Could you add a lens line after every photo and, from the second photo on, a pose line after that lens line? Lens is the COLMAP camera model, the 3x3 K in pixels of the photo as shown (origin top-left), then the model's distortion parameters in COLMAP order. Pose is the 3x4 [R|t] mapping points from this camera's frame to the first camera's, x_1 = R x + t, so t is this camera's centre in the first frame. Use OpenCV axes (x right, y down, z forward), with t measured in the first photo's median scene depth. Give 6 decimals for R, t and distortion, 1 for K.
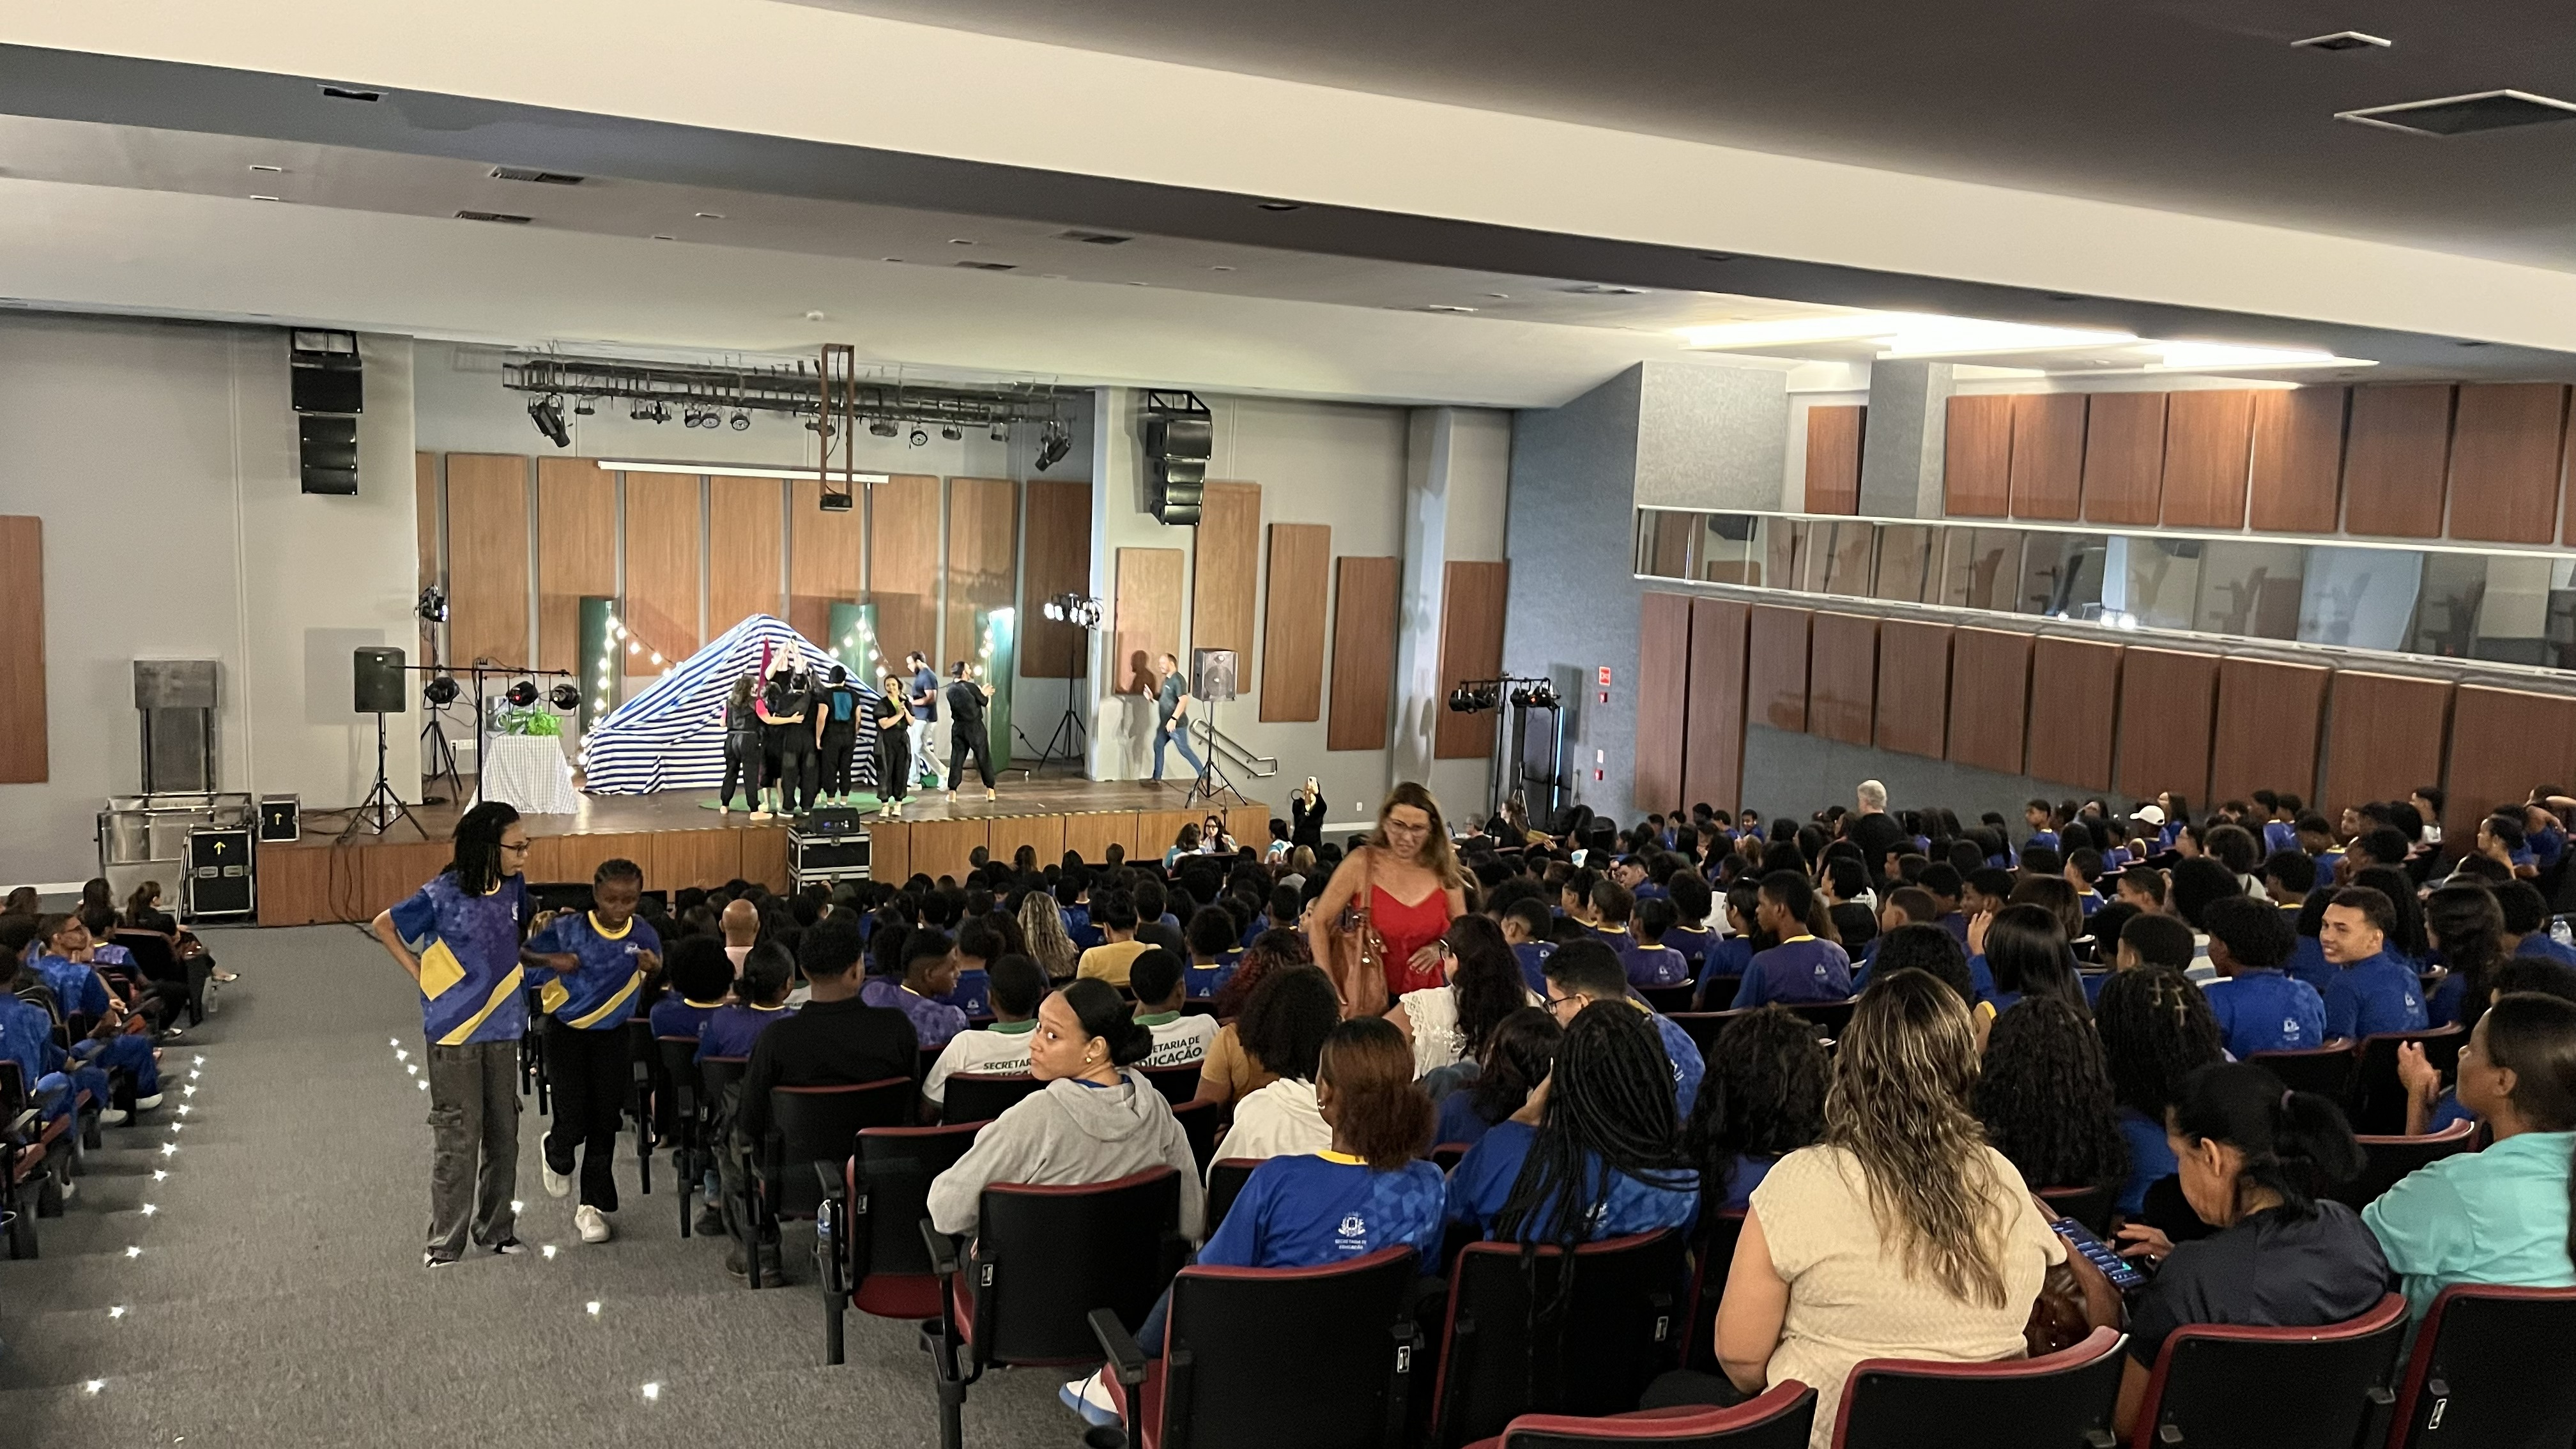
lens RADIAL K [[2103.2, 0, 1288.0], [0, 2103.2, 724.5], [0, 0, 1]] dist [-0.003025, -0.000728]
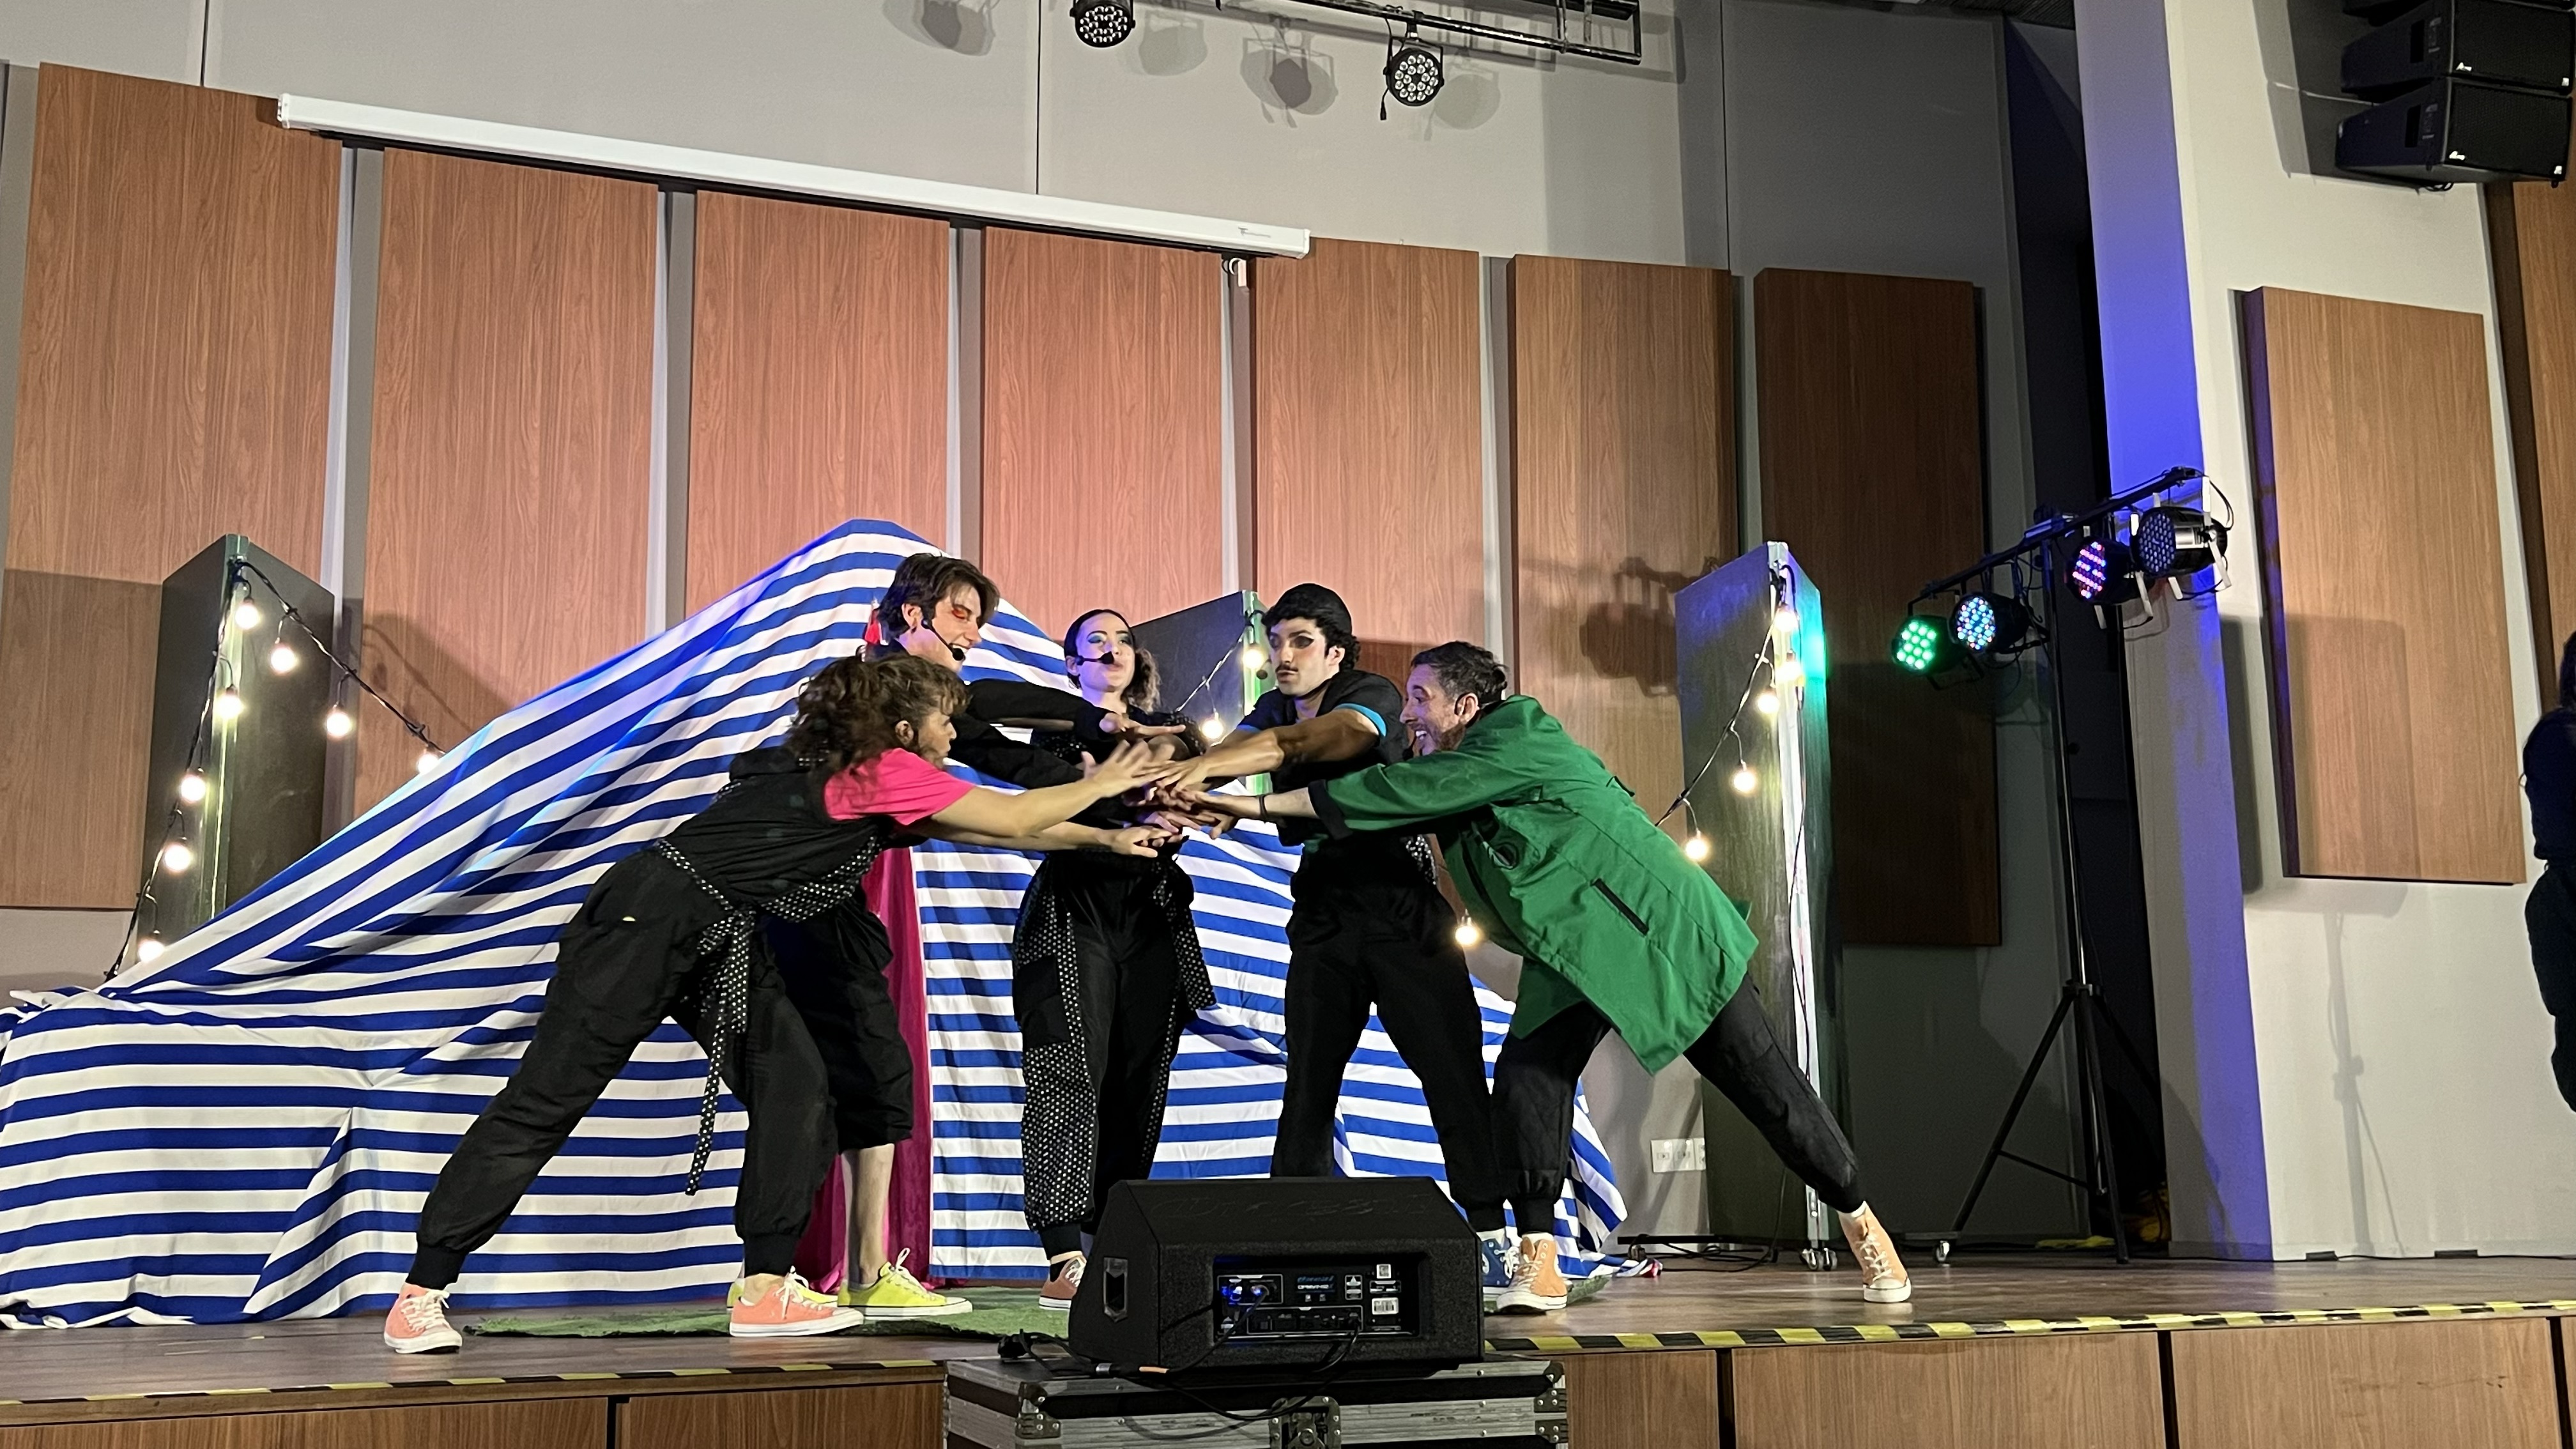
lens RADIAL K [[2503.5, 0, 1288.0], [0, 2503.5, 724.5], [0, 0, 1]] dist [0.006792, 0.003749]
pose [[0.989516, -0.076891, -0.122255, -0.153079], [0.037633, 0.954527, -0.295739, 0.048319], [0.139436, 0.288037, 0.947414, 0.679823]]
